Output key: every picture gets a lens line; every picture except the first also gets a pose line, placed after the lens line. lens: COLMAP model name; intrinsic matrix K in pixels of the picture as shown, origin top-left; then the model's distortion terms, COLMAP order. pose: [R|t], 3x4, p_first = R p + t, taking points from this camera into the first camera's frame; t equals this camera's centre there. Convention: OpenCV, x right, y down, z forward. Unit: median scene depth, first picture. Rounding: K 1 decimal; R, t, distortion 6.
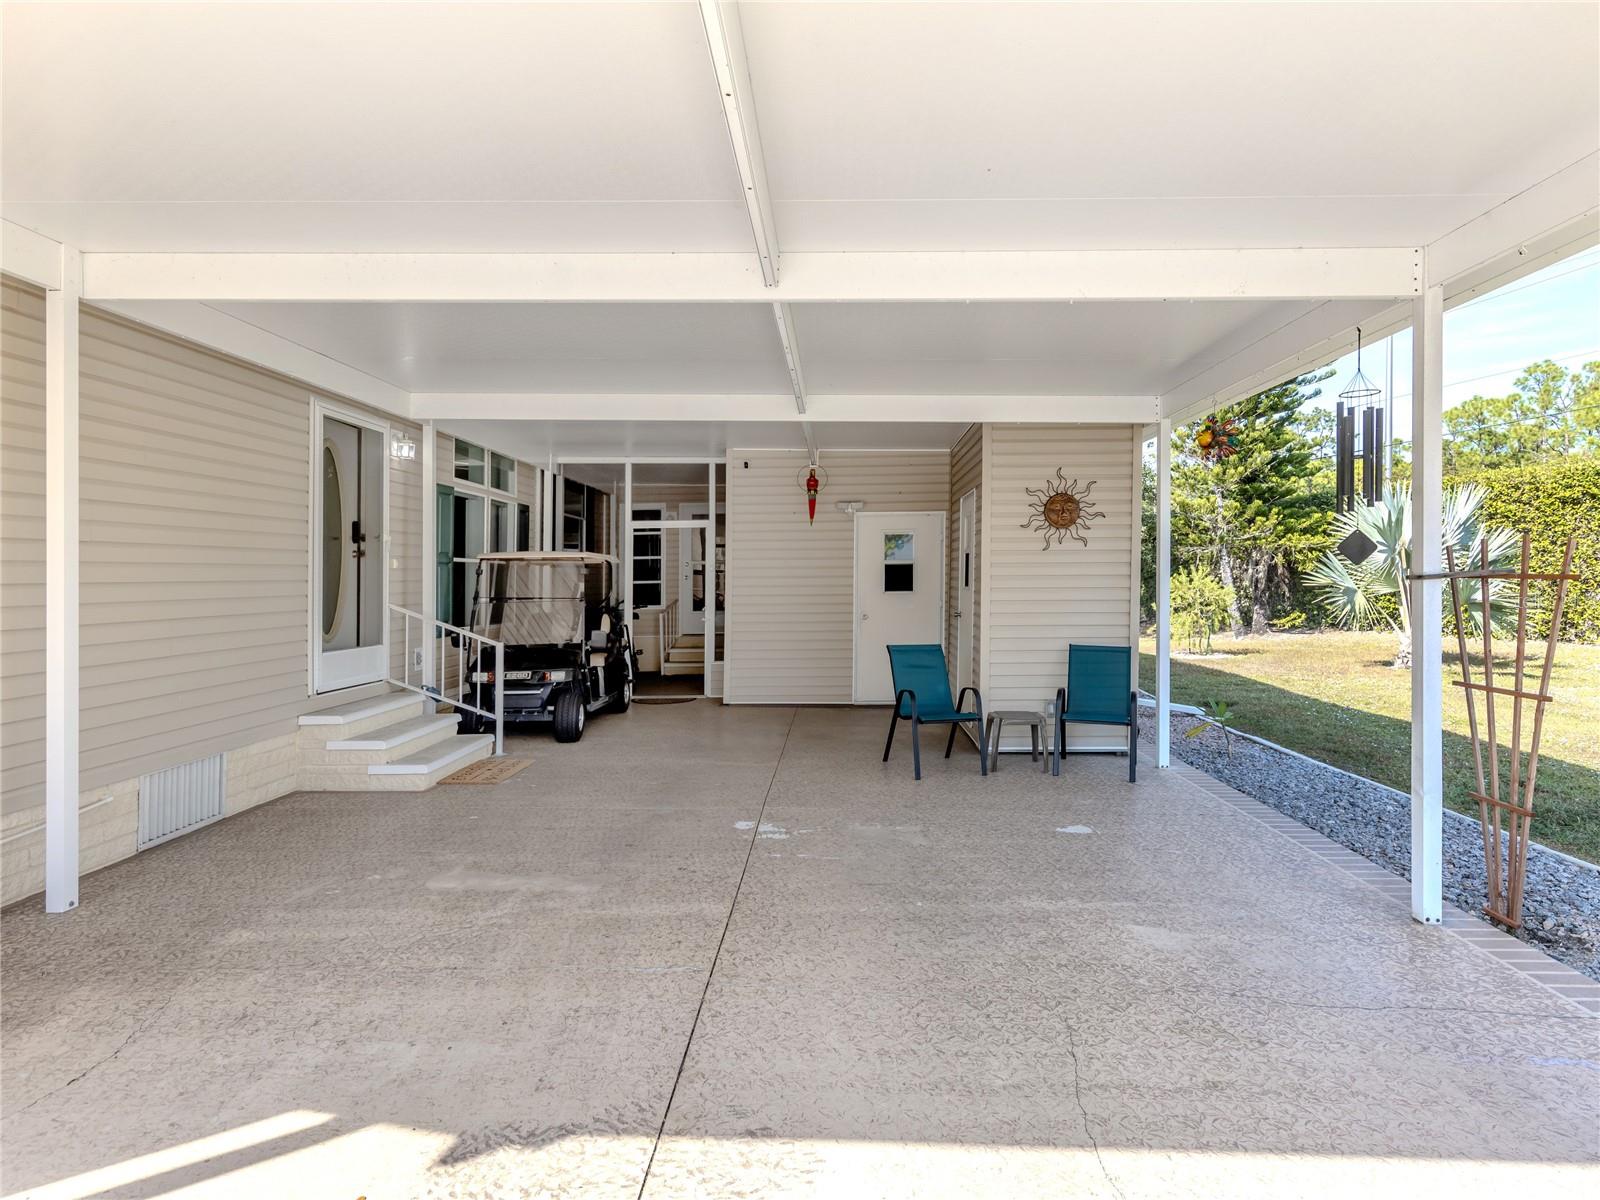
lens RADIAL K [[852.2, 0, 804.6], [0, 852.2, 593.8], [0, 0, 1]] dist [0.004806, -0.000019]
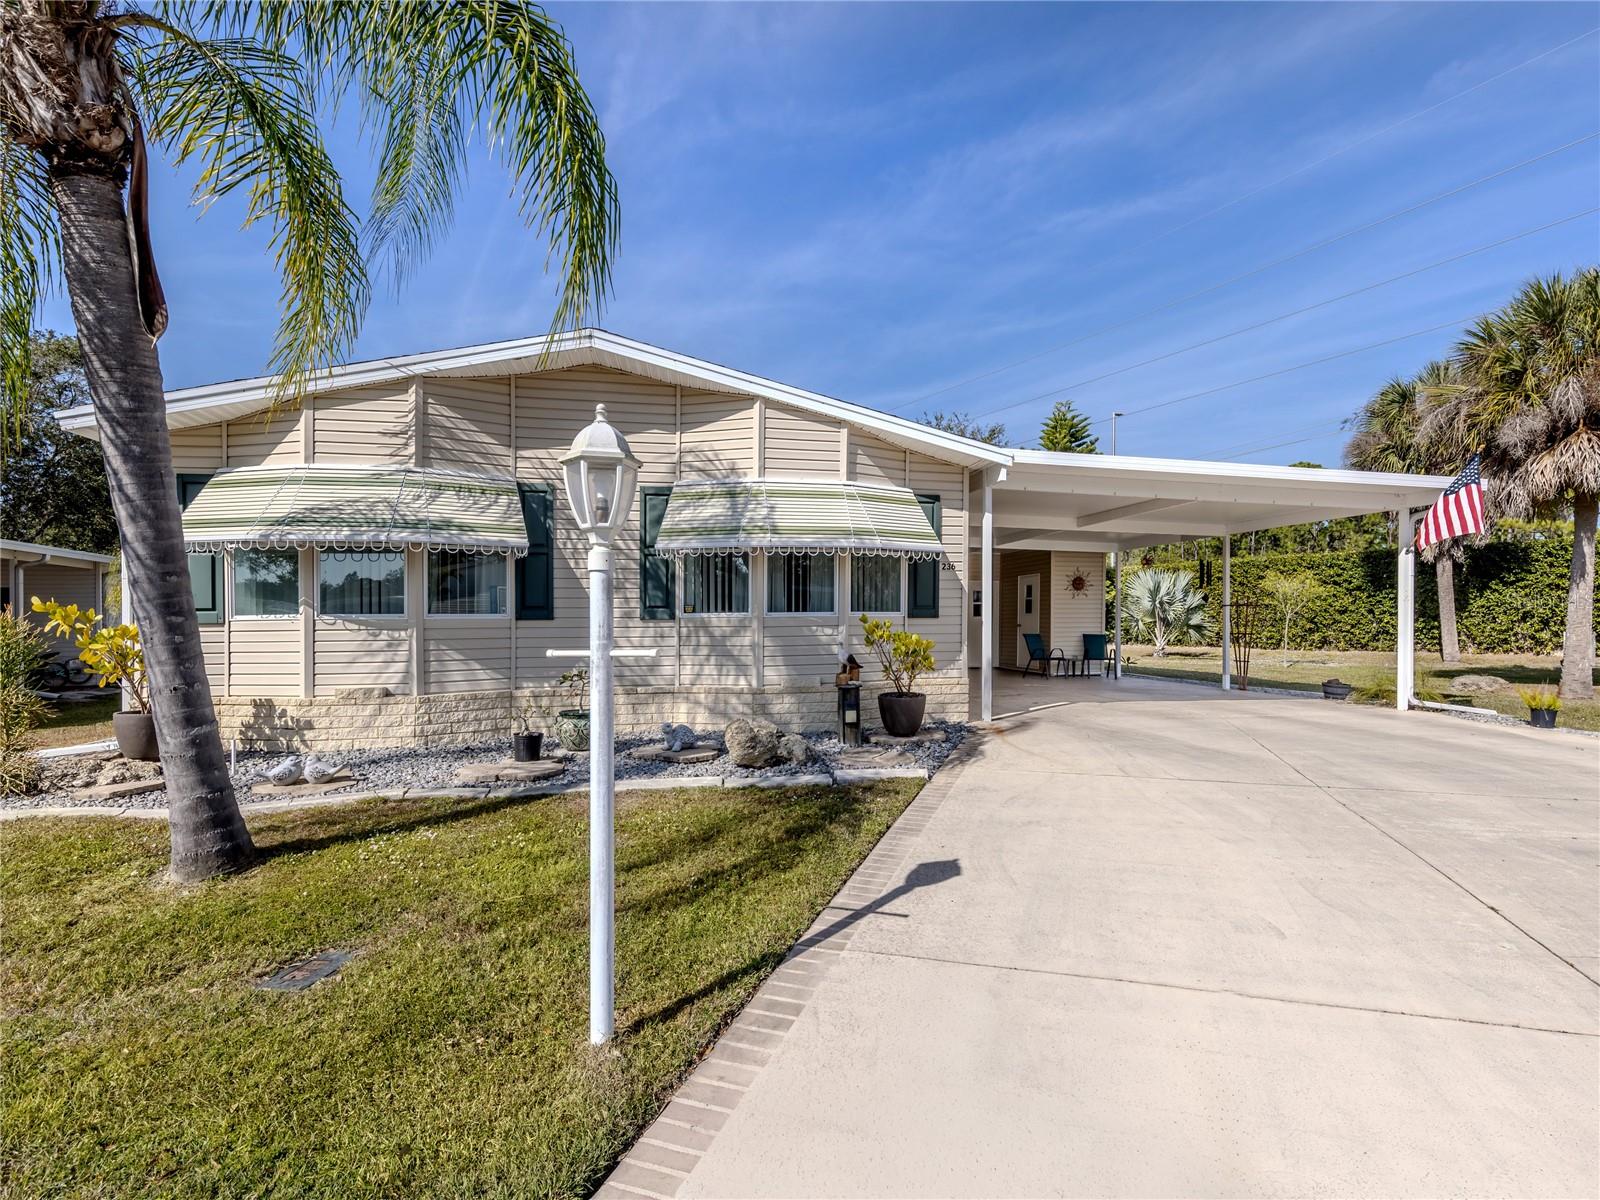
lens RADIAL K [[799.1, 0, 784.0], [0, 799.1, 616.1], [0, 0, 1]] dist [0.005019, -0.001052]
pose [[0.966462, 0.007509, 0.256700, -0.926572], [-0.000291, 0.999604, -0.028146, 0.055651], [-0.256809, 0.027128, 0.966081, -0.881739]]
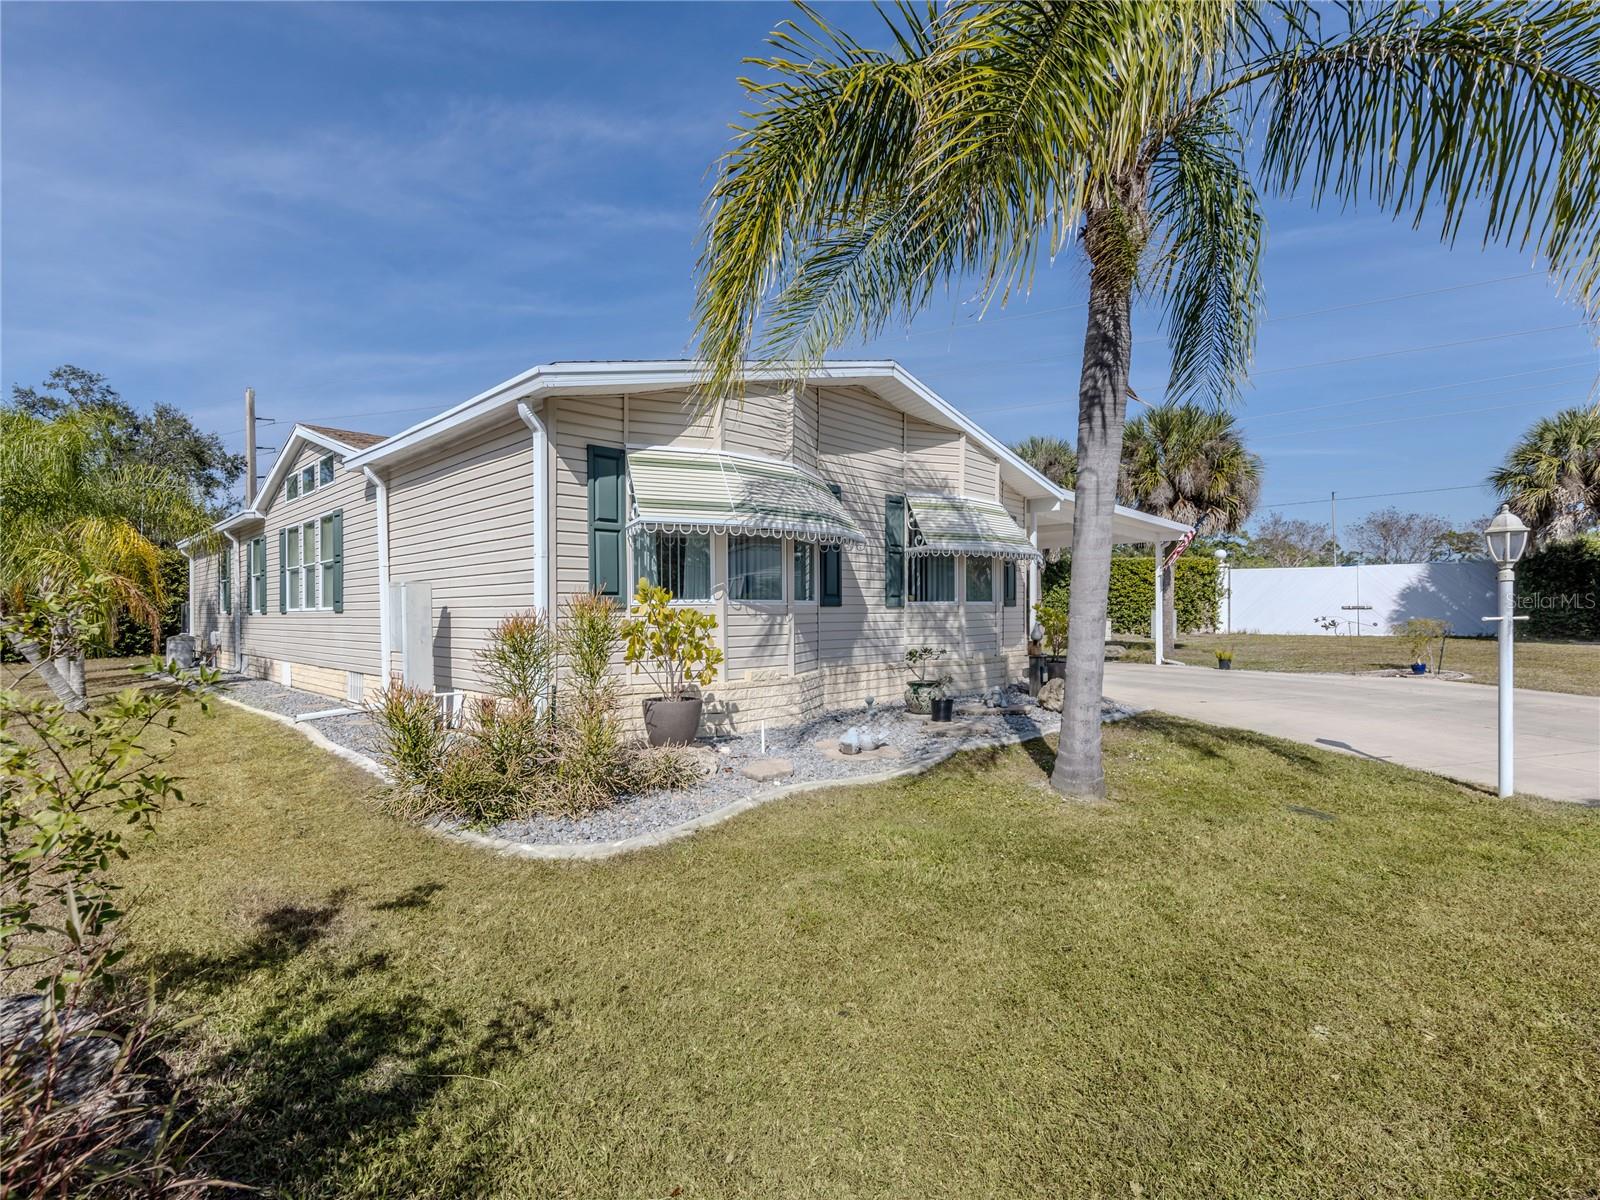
lens RADIAL K [[852.2, 0, 800.6], [0, 852.2, 606.0], [0, 0, 1]] dist [0.004806, -0.000019]
pose [[0.616745, 0.010479, 0.787094, -1.887960], [0.020062, 0.999377, -0.029025, 0.065125], [-0.786908, 0.033691, 0.616150, -0.556590]]
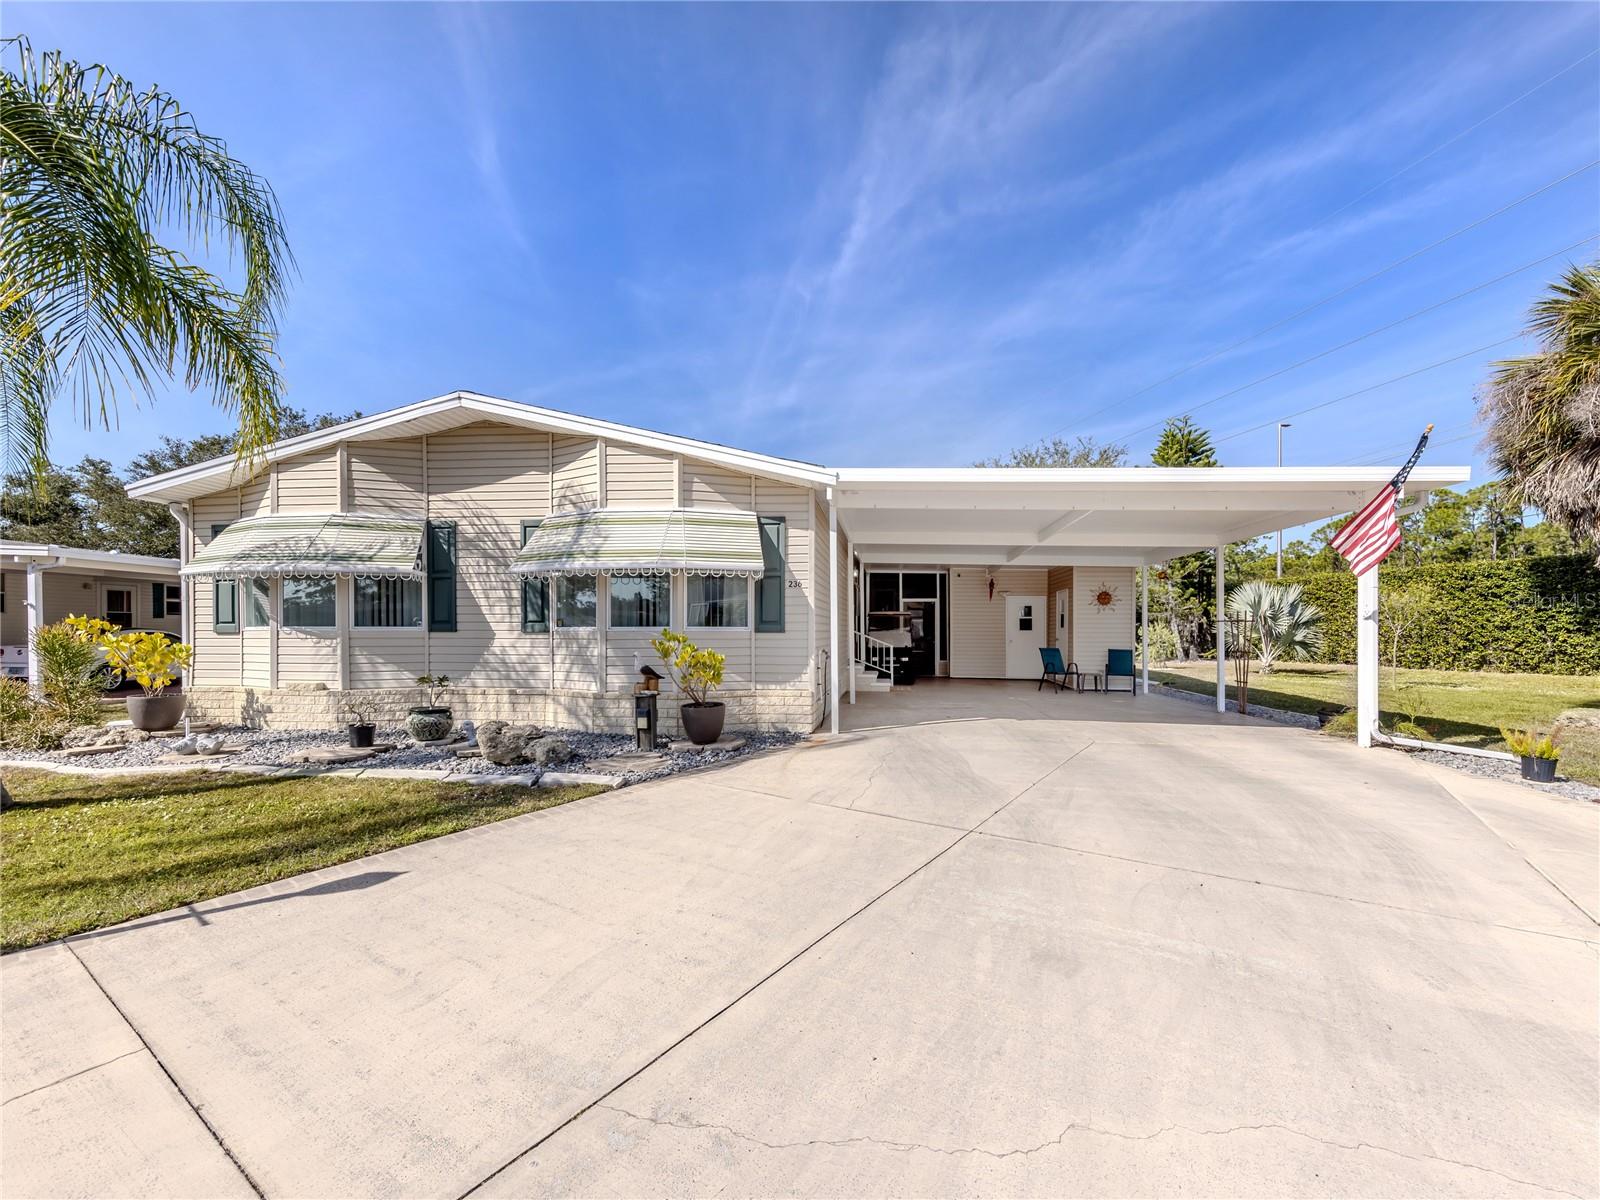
lens RADIAL K [[662.8, 0, 815.0], [0, 662.8, 612.5], [0, 0, 1]] dist [0.007409, -0.000357]
pose [[0.998755, 0.011823, -0.048473, -0.377328], [-0.014250, 0.998646, -0.050039, 0.046632], [0.047815, 0.050667, 0.997570, -0.835026]]
